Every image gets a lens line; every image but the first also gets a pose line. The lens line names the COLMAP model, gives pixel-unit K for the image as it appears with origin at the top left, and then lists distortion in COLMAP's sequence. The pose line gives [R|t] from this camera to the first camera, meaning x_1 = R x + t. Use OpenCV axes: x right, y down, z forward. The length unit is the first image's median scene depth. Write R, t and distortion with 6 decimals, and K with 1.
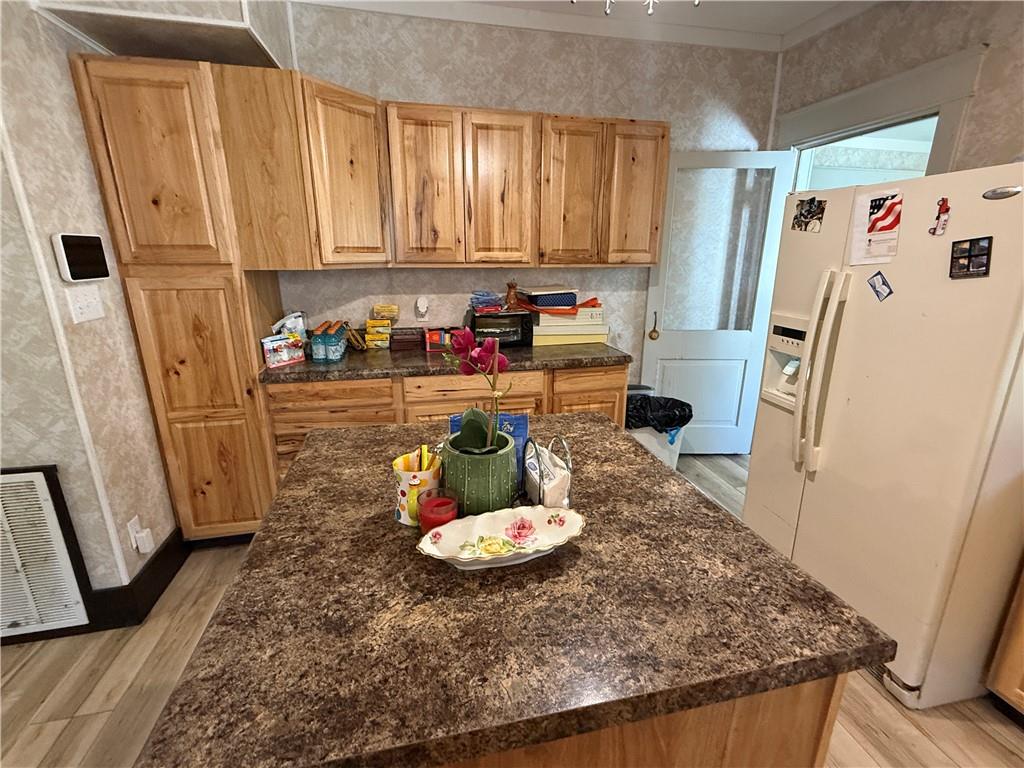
lens RADIAL K [[459.7, 0, 508.2], [0, 459.7, 382.6], [0, 0, 1]] dist [0.002409, -0.000649]
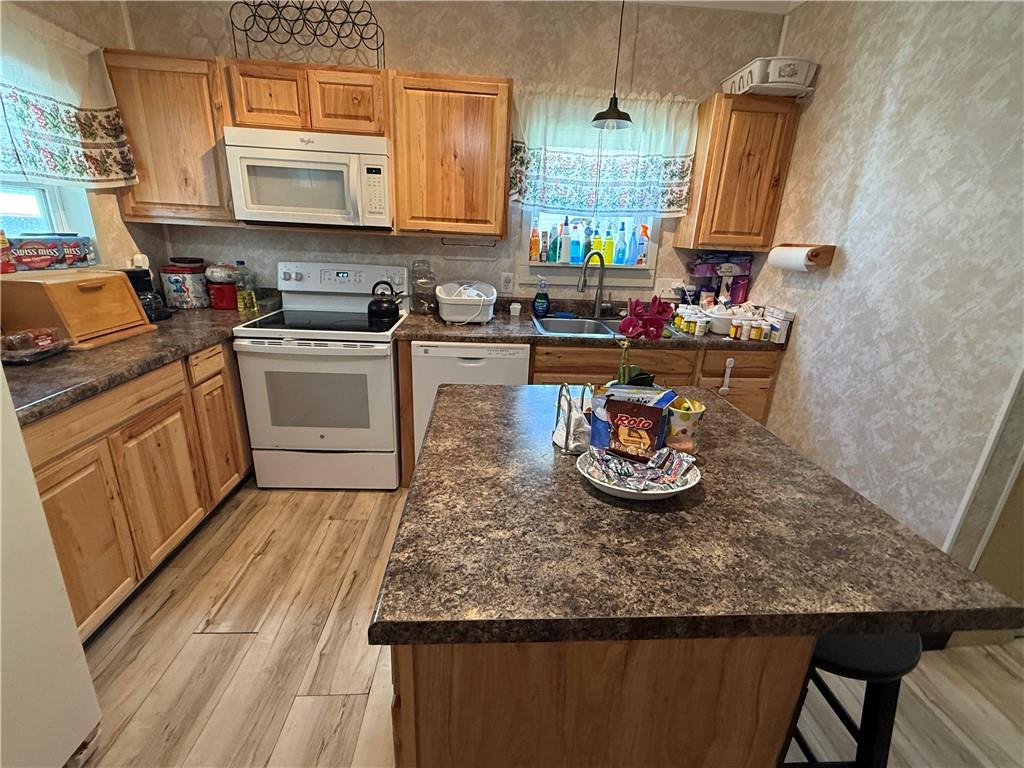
lens RADIAL K [[459.7, 0, 513.9], [0, 459.7, 387.3], [0, 0, 1]] dist [0.002409, -0.000649]
pose [[-0.985164, -0.092921, 0.144280, -0.179804], [0.004250, 0.827264, 0.561797, -0.209835], [-0.171561, 0.554076, -0.814596, 0.801537]]
